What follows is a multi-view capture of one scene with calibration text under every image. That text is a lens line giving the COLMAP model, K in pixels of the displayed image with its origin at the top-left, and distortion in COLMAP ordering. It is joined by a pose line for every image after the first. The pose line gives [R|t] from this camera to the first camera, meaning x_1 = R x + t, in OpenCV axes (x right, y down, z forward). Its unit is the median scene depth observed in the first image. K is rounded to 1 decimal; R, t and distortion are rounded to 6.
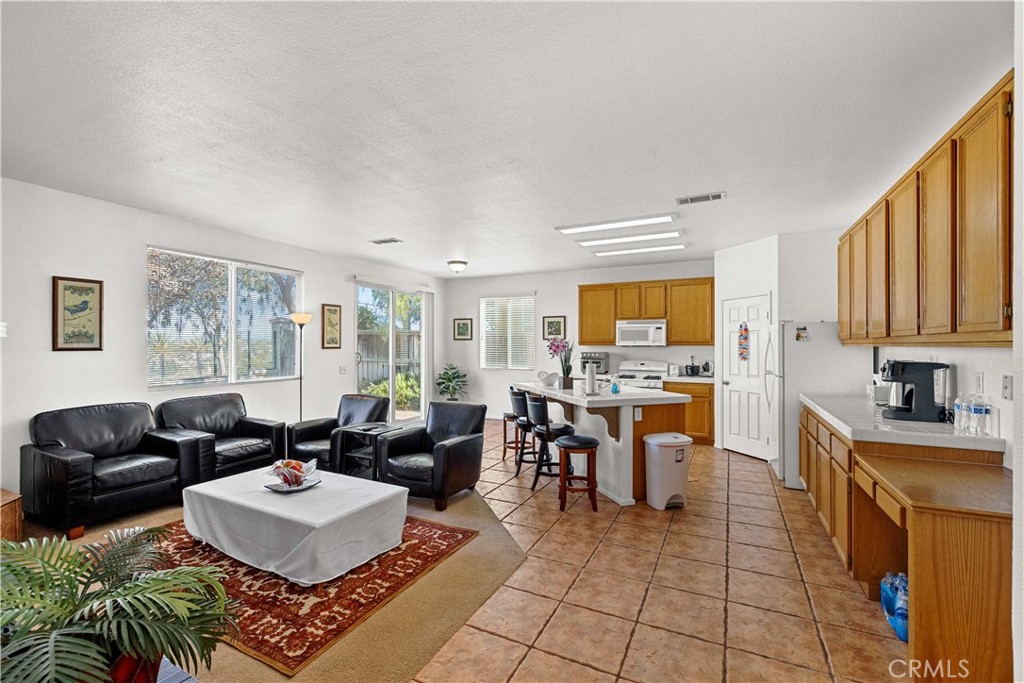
lens RADIAL K [[432.6, 0, 512.0], [0, 432.6, 341.5], [0, 0, 1]] dist [-0.000049, -0.000381]
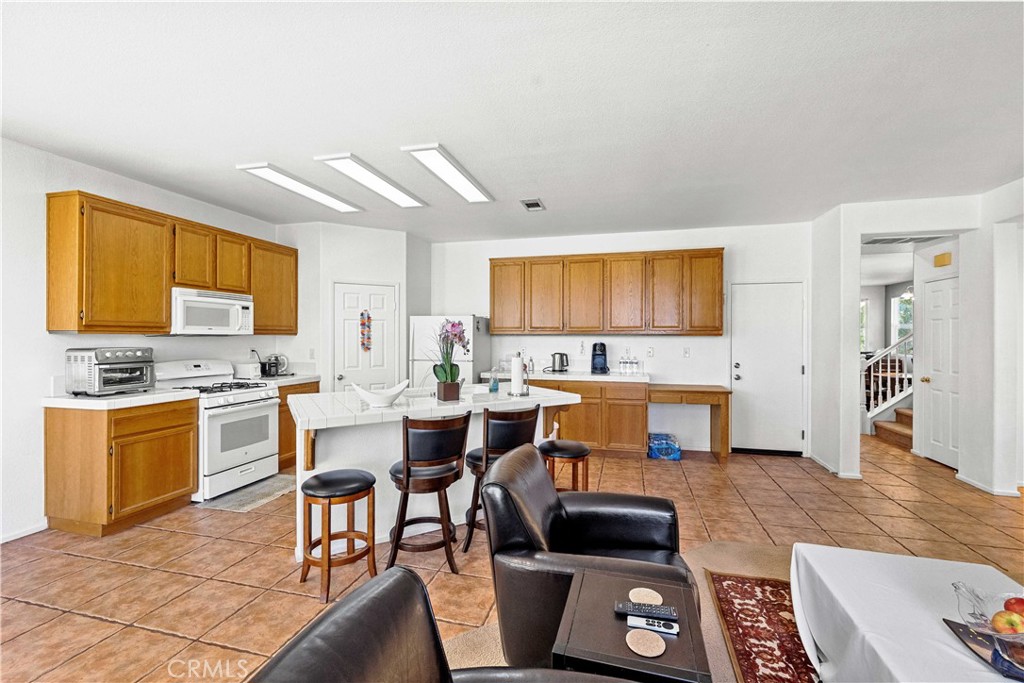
lens RADIAL K [[432.6, 0, 512.0], [0, 432.6, 341.5], [0, 0, 1]] dist [-0.000049, -0.000381]
pose [[-0.201986, -0.011494, 0.979321, -0.387767], [-0.013271, 0.999871, 0.008998, 0.008717], [-0.979299, -0.011179, -0.202112, 0.751845]]
